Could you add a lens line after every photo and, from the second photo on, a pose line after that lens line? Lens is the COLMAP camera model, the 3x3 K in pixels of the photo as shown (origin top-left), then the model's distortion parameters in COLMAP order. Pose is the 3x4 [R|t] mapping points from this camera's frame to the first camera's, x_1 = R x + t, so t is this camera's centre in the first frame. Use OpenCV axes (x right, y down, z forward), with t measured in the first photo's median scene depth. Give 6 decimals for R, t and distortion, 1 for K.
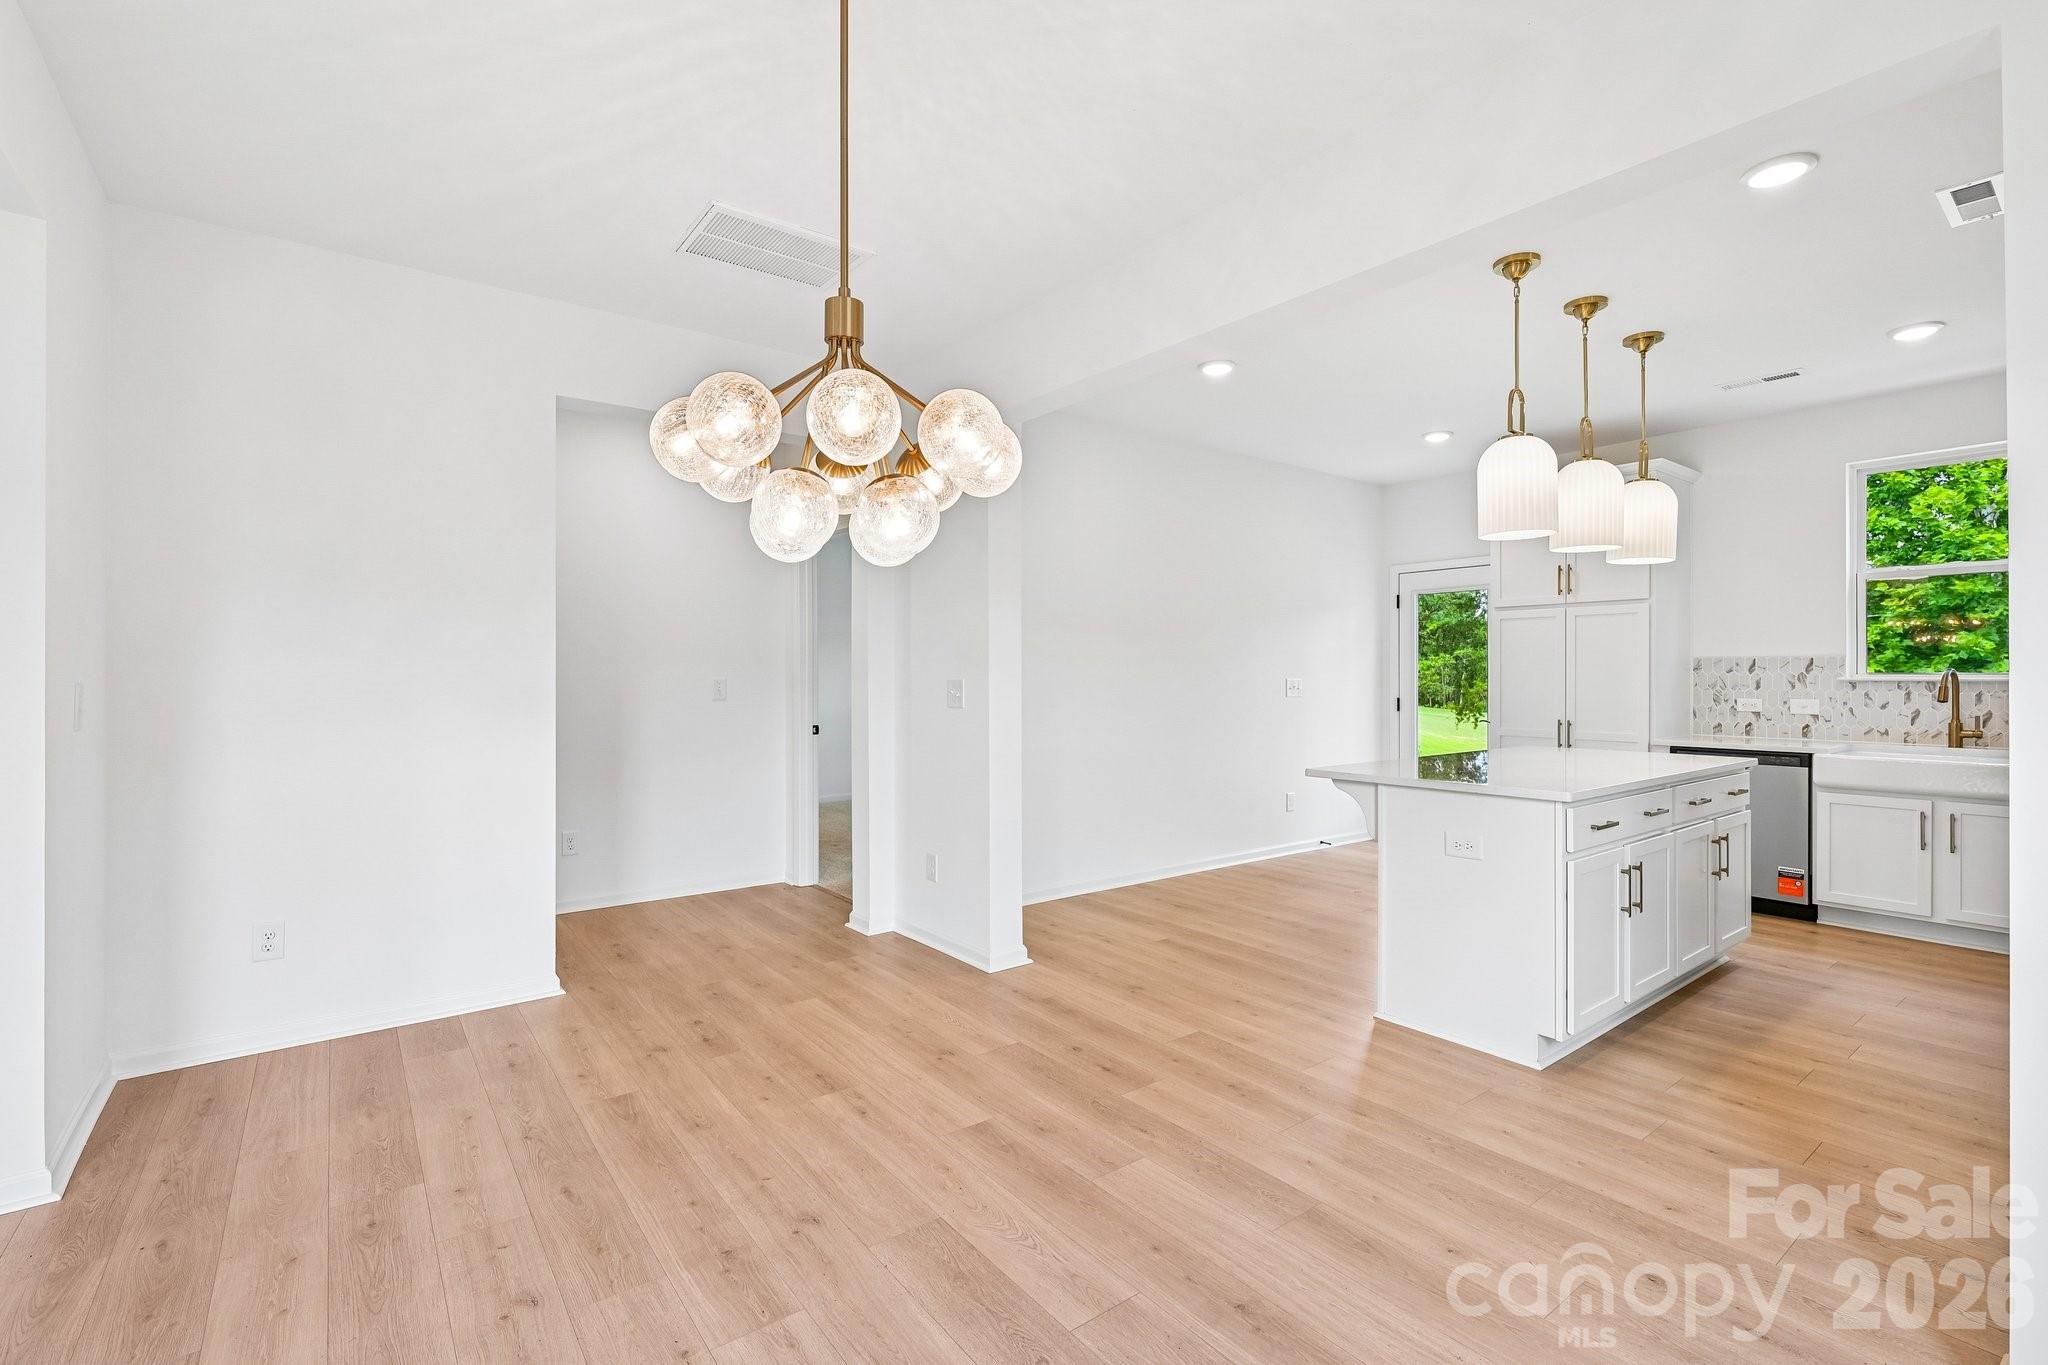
lens RADIAL K [[918.8, 0, 1015.8], [0, 918.8, 680.7], [0, 0, 1]] dist [-0.000610, 0.000661]
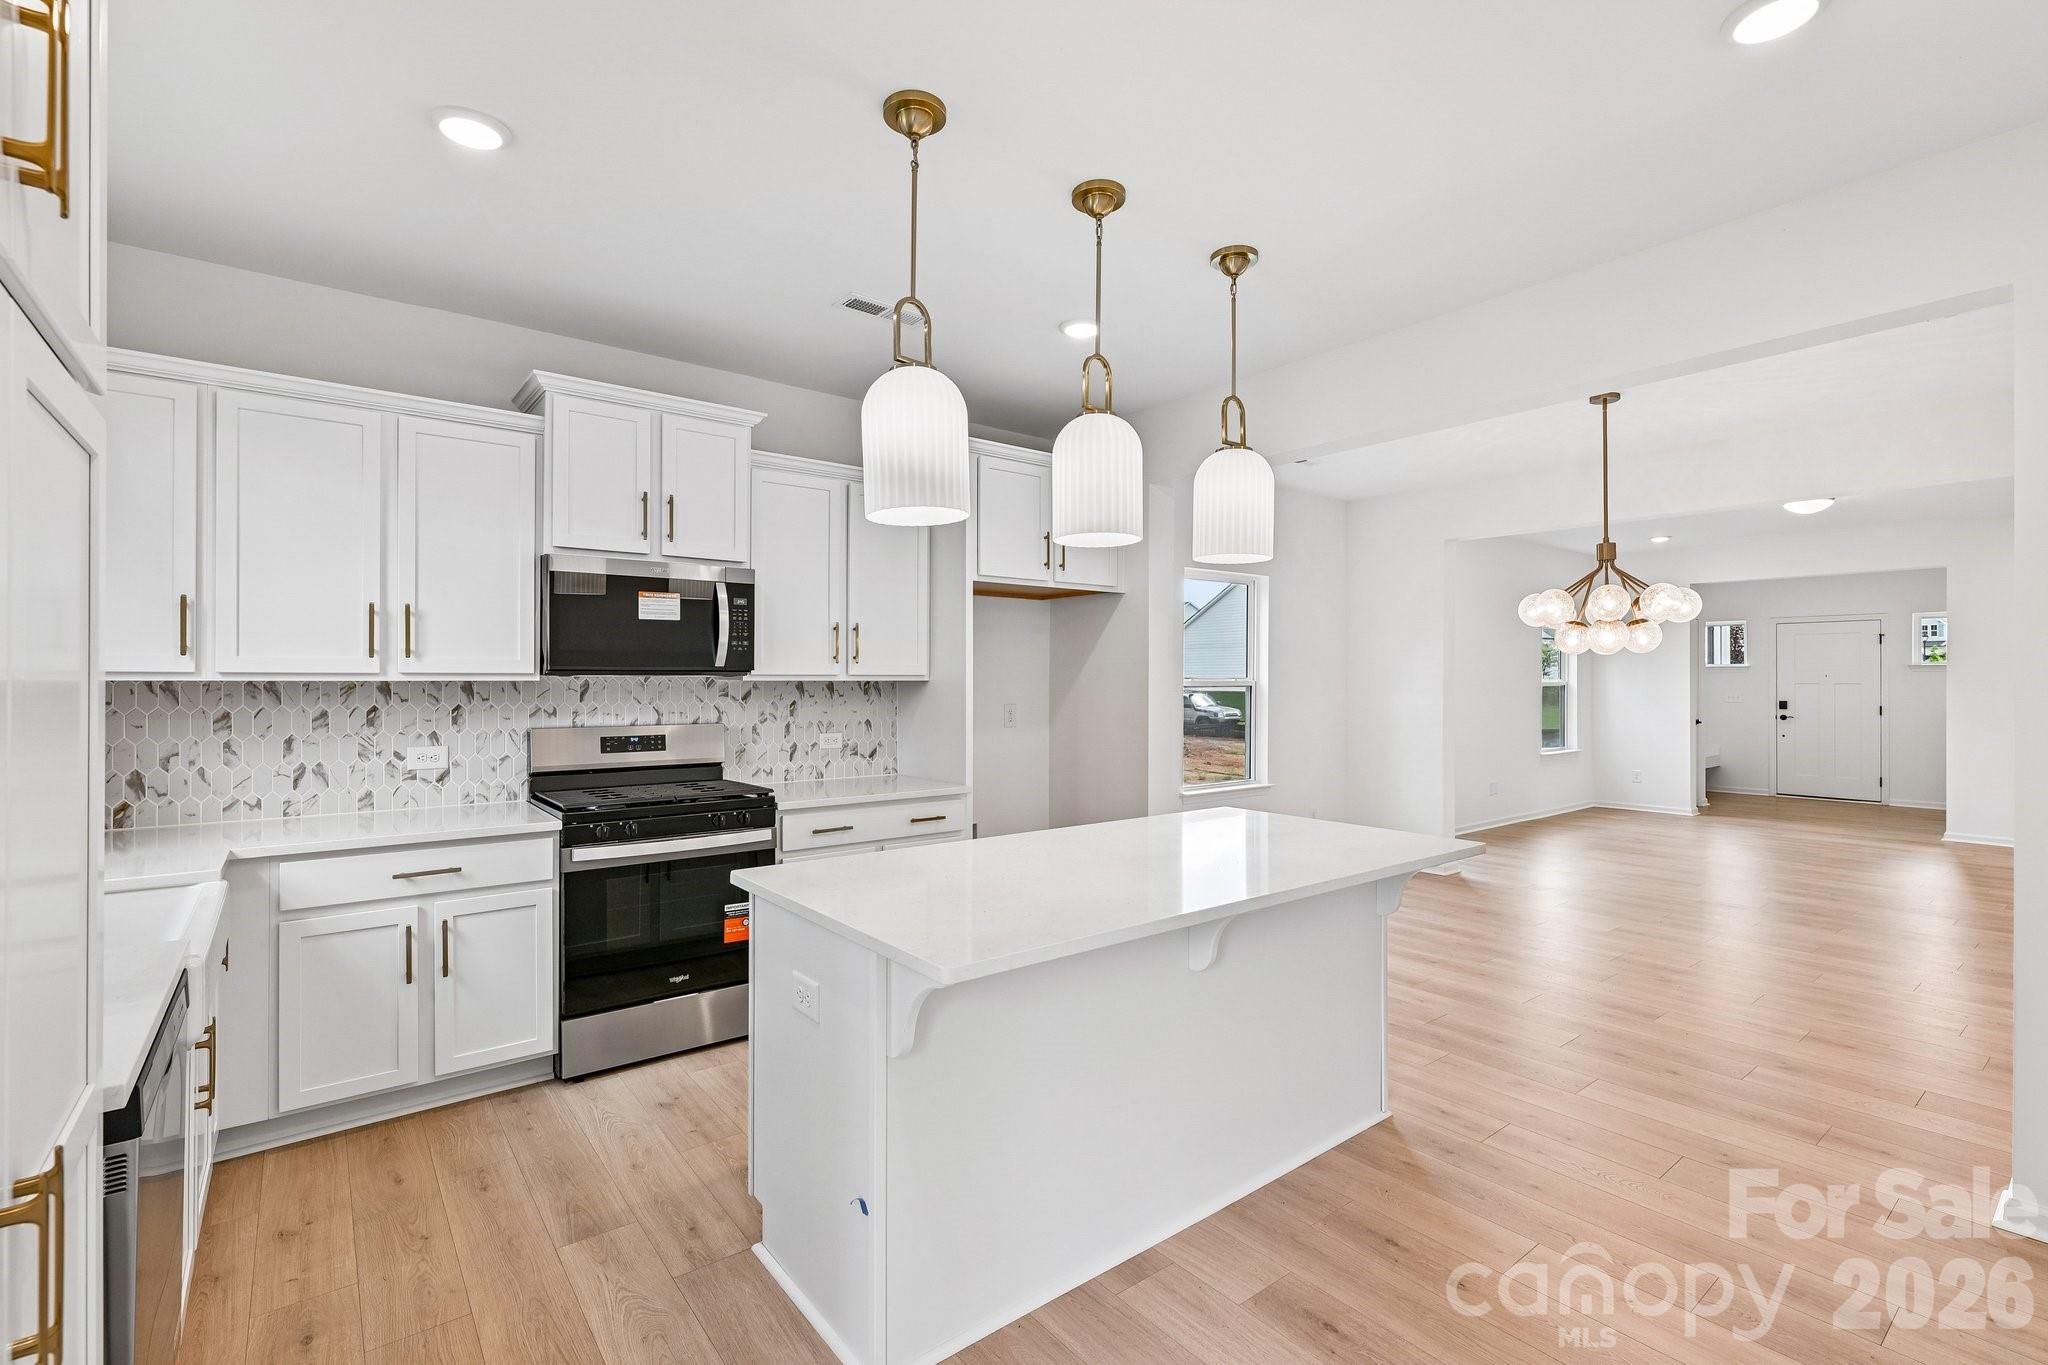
lens RADIAL K [[913.7, 0, 1014.7], [0, 913.7, 678.8], [0, 0, 1]] dist [0.001826, 0.000284]
pose [[-0.999901, -0.000934, -0.014057, 0.601467], [-0.000986, 0.999993, 0.003676, -0.034798], [0.014053, 0.003690, -0.999894, 1.471665]]
